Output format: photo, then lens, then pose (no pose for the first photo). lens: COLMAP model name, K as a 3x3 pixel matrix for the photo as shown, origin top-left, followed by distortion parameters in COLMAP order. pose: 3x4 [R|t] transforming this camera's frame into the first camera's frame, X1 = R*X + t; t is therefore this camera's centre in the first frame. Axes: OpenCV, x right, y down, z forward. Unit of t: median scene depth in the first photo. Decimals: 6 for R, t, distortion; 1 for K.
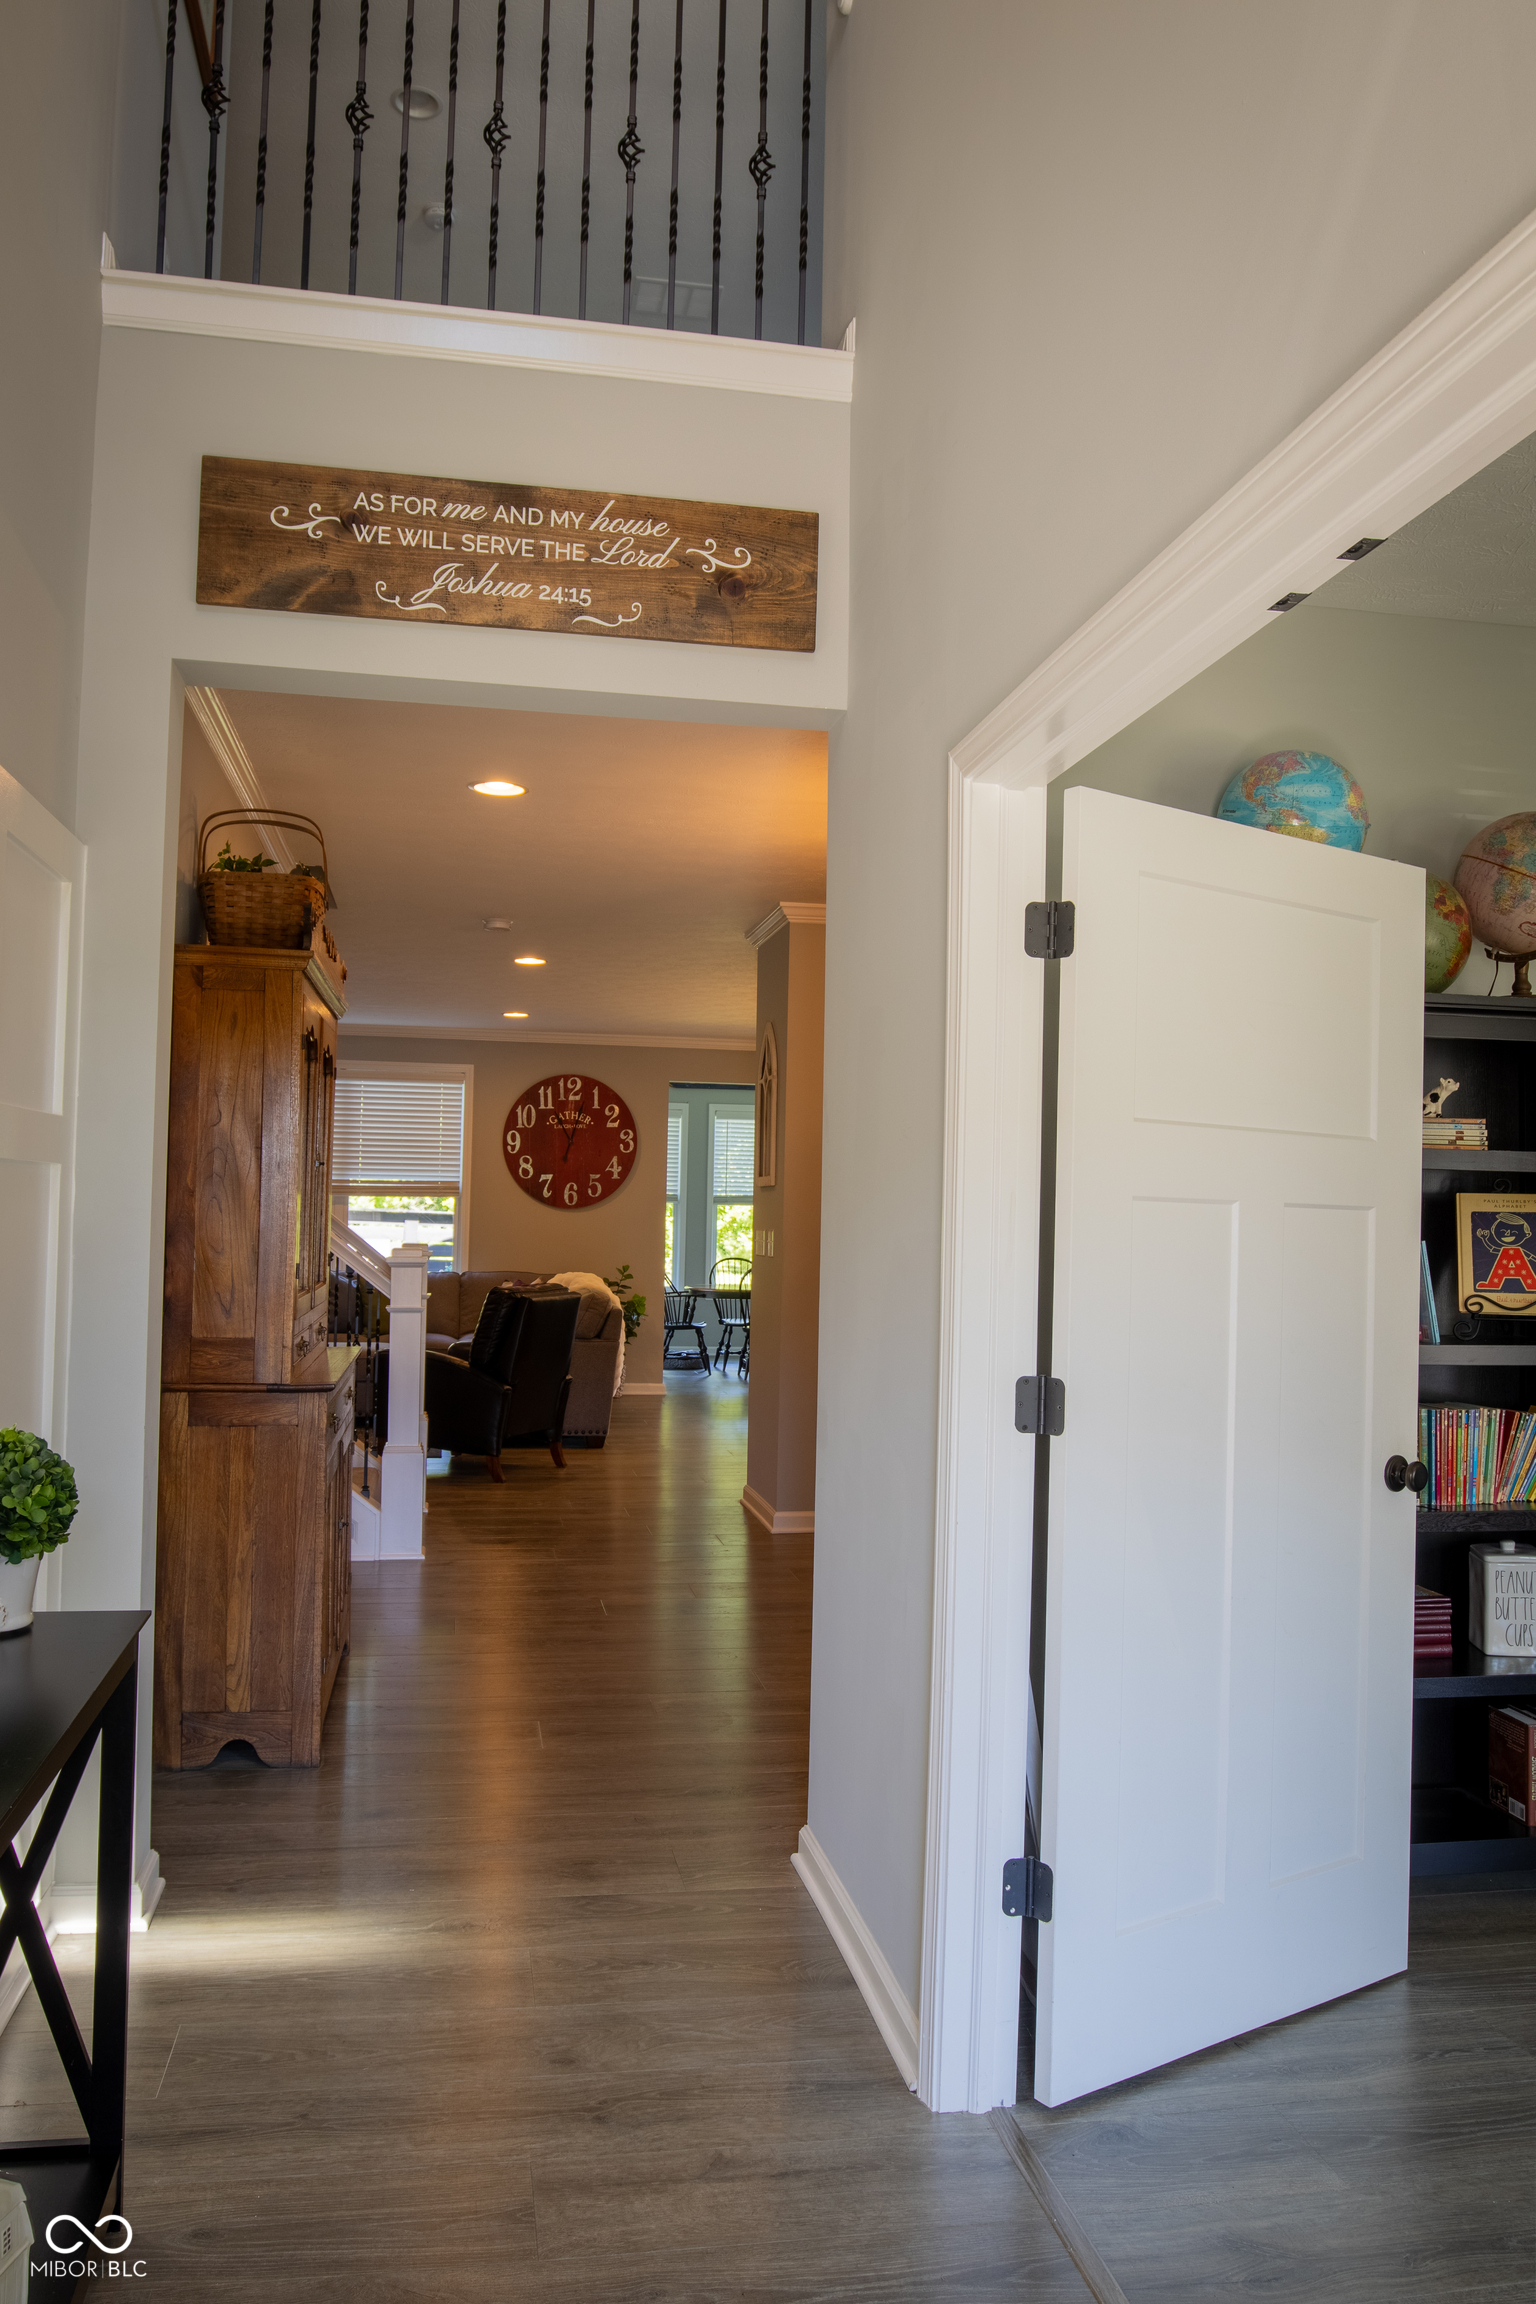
lens RADIAL K [[1700.9, 0, 772.2], [0, 1700.9, 1144.0], [0, 0, 1]] dist [-0.028569, -0.005439]
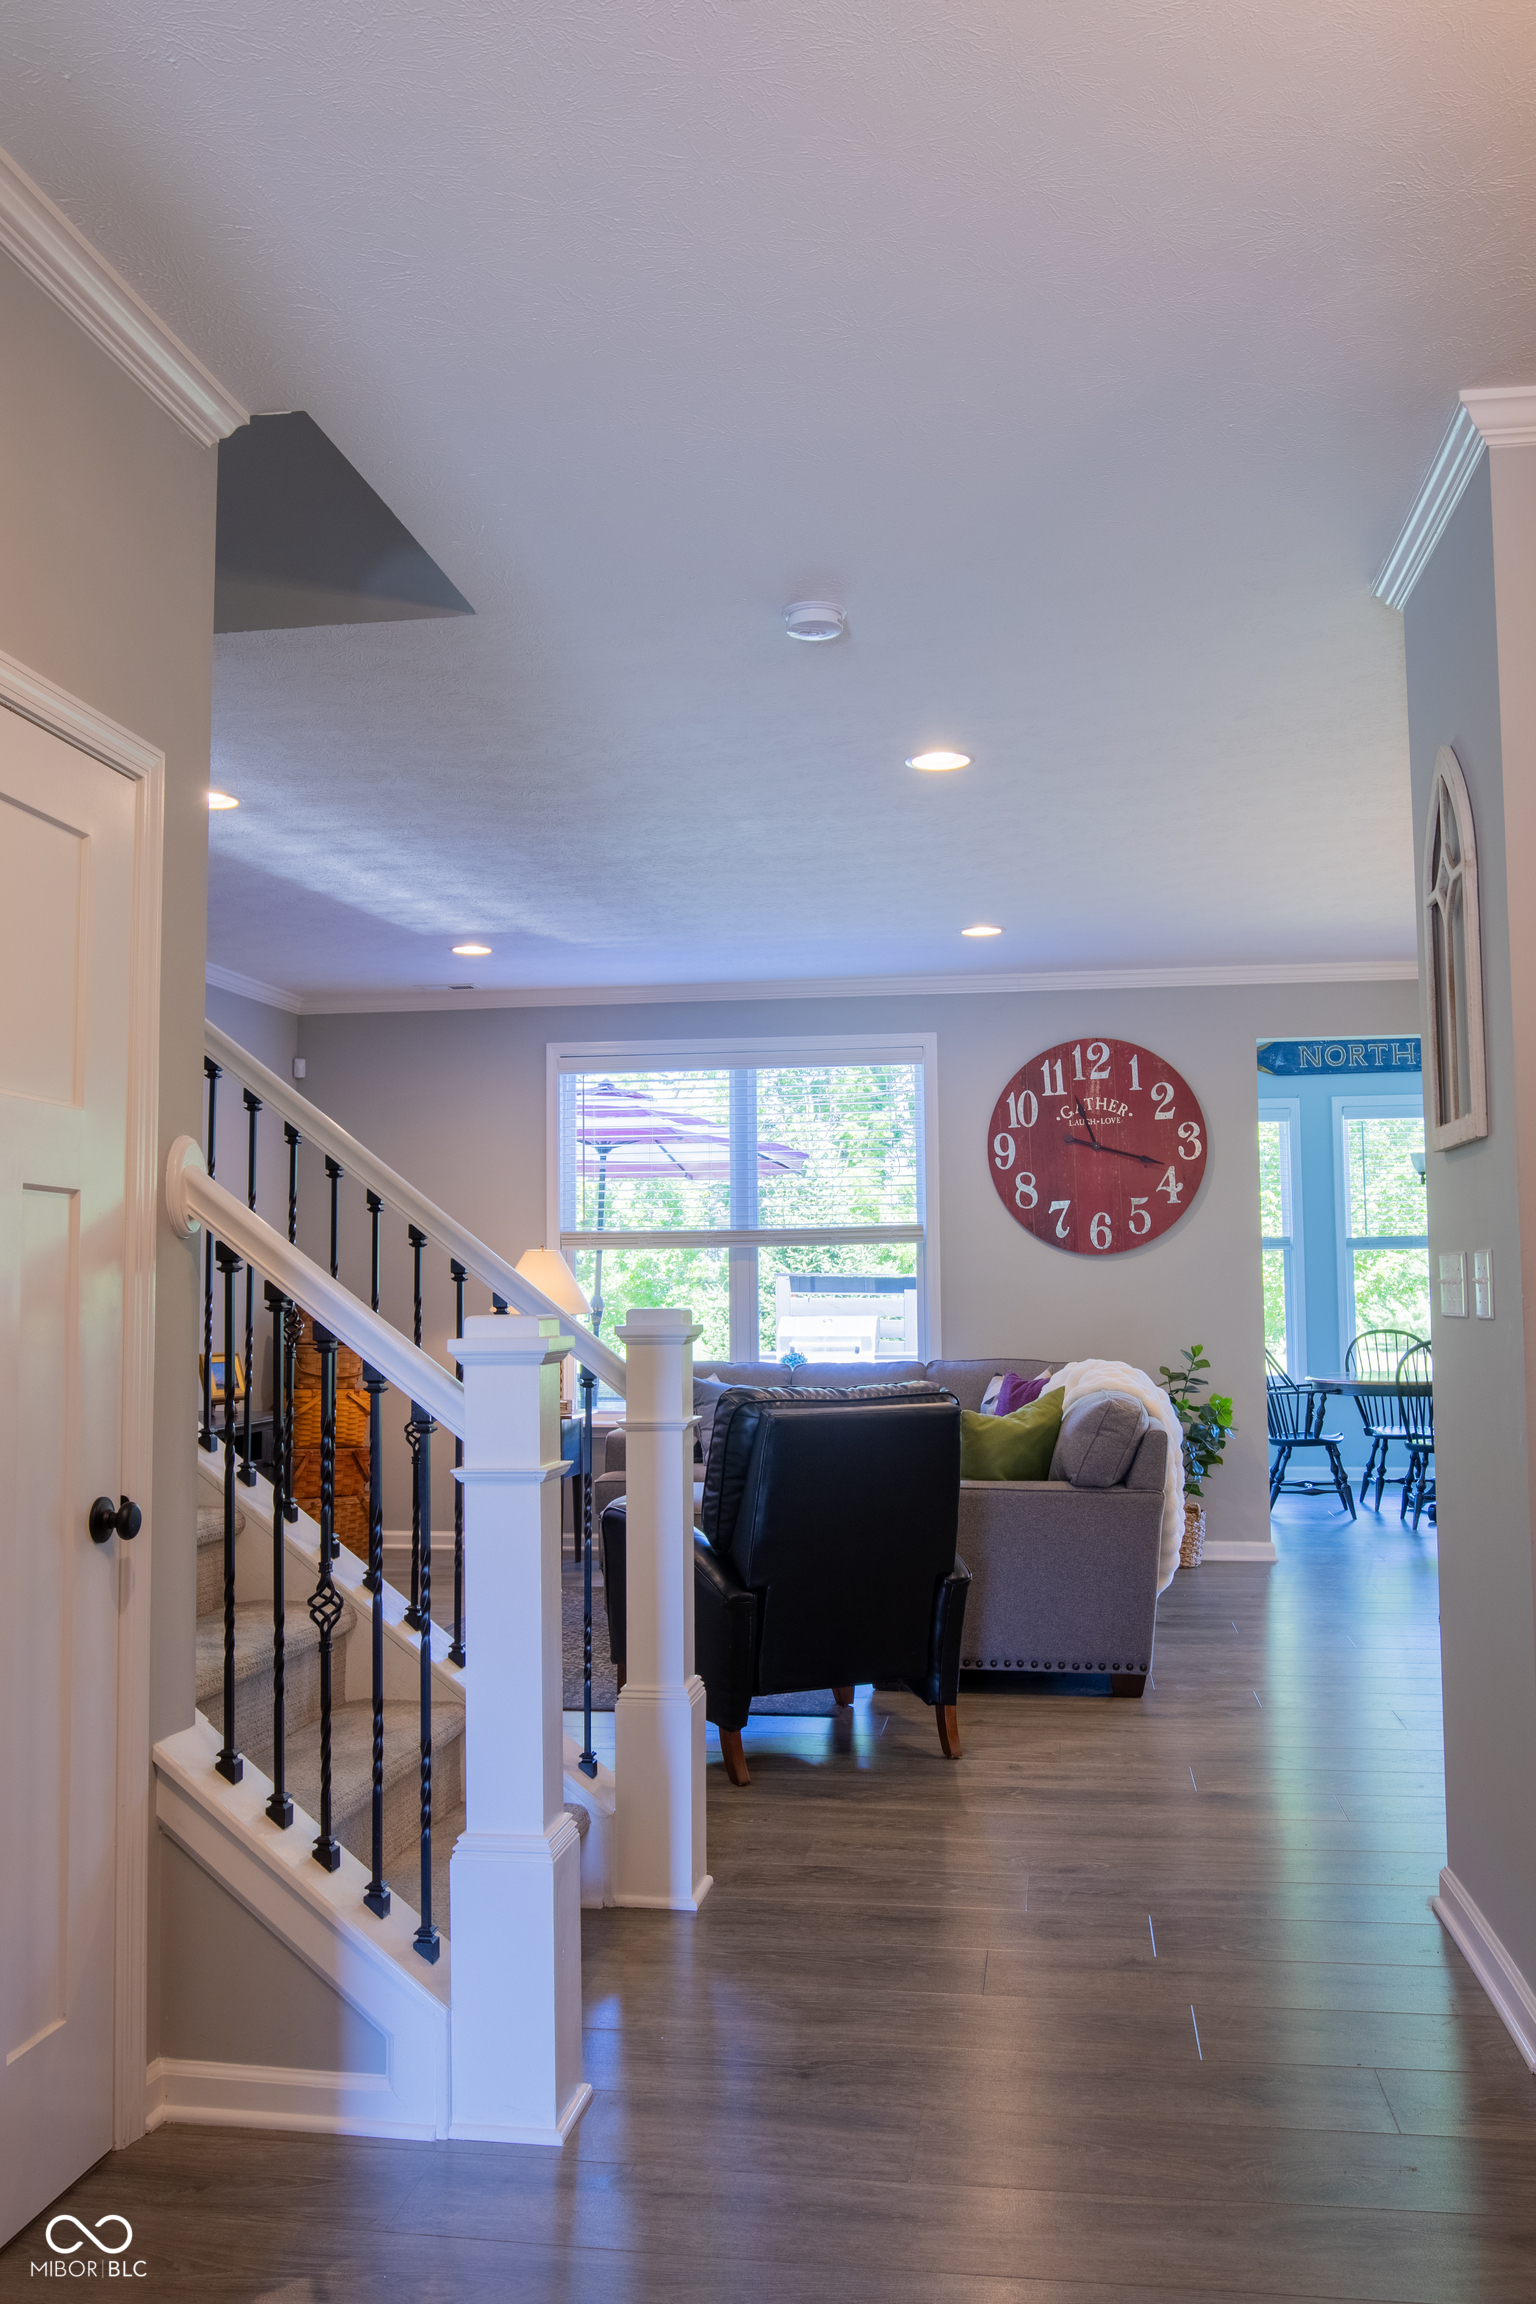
lens RADIAL K [[1862.7, 0, 778.7], [0, 1862.7, 1147.3], [0, 0, 1]] dist [-0.018410, -0.006935]
pose [[0.944074, -0.054915, -0.325129, -0.007782], [0.043244, 0.998138, -0.043020, 0.023008], [0.326886, 0.026554, 0.944691, 0.322818]]
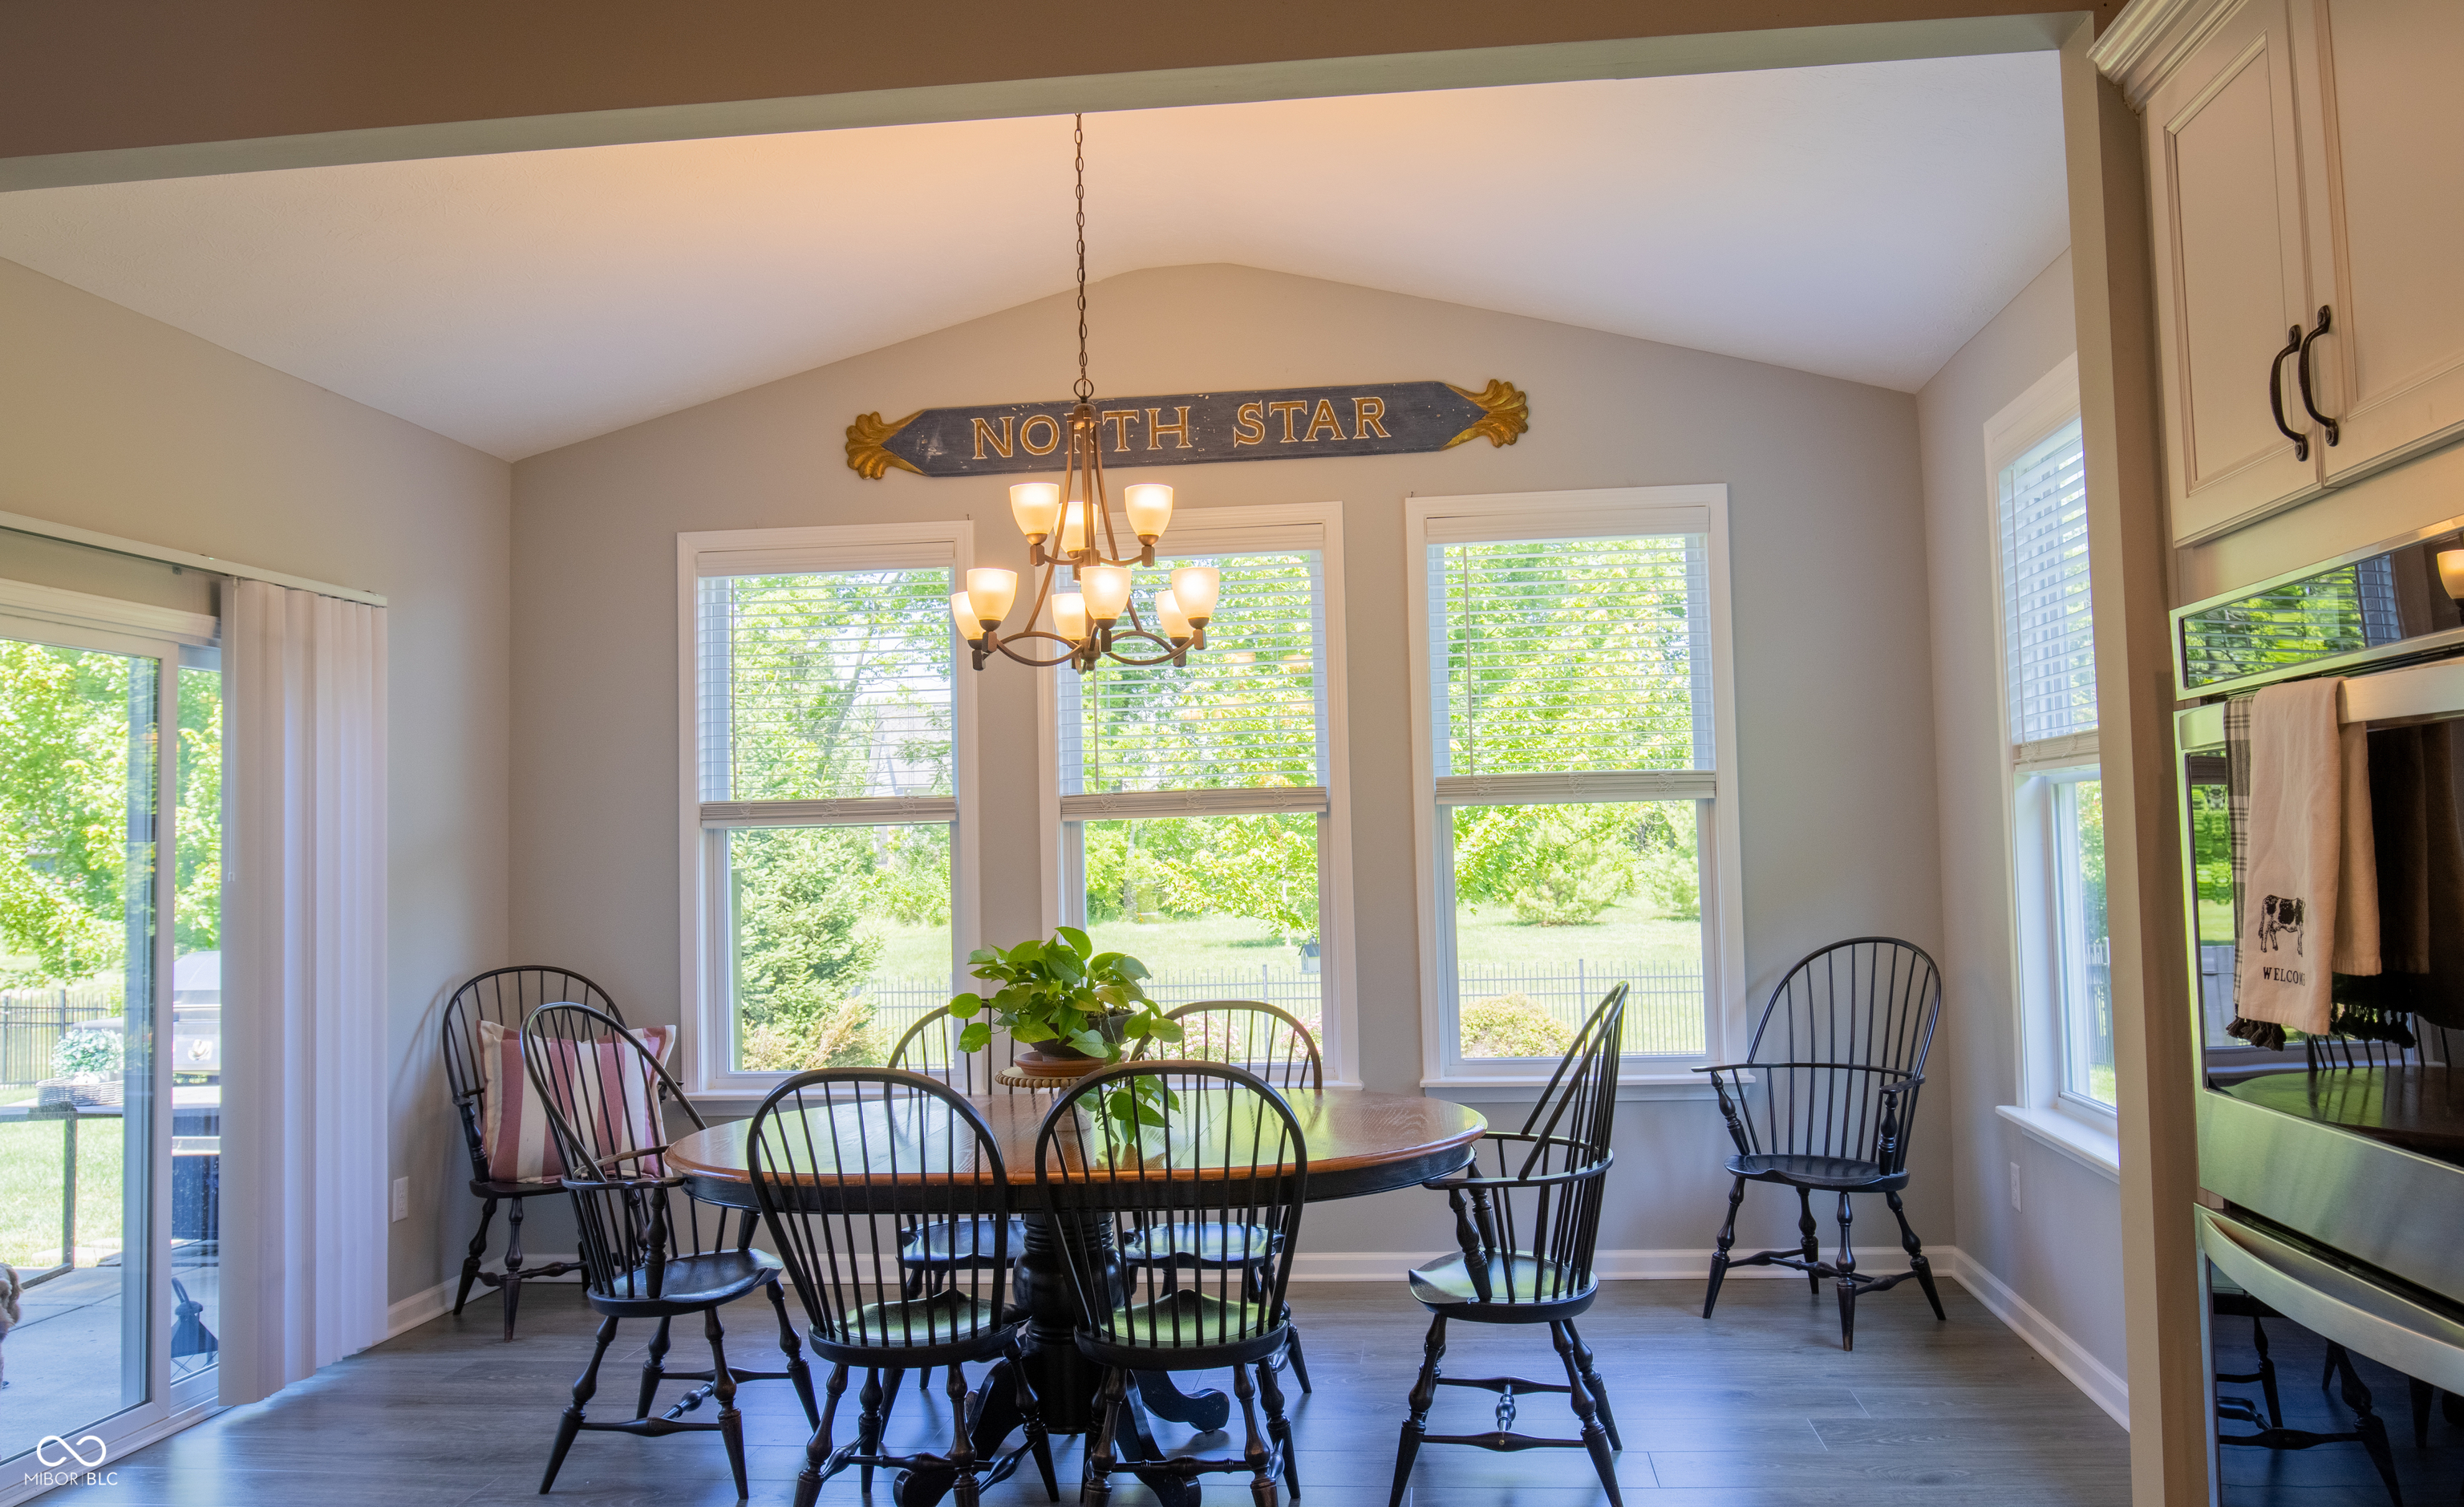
lens RADIAL K [[1900.4, 0, 1256.0], [0, 1900.4, 730.1], [0, 0, 1]] dist [-0.008268, -0.005716]
pose [[0.958701, -0.063984, -0.277127, 0.136711], [0.058755, 0.997903, -0.027142, 0.039937], [0.278282, 0.009738, 0.960450, 0.852075]]
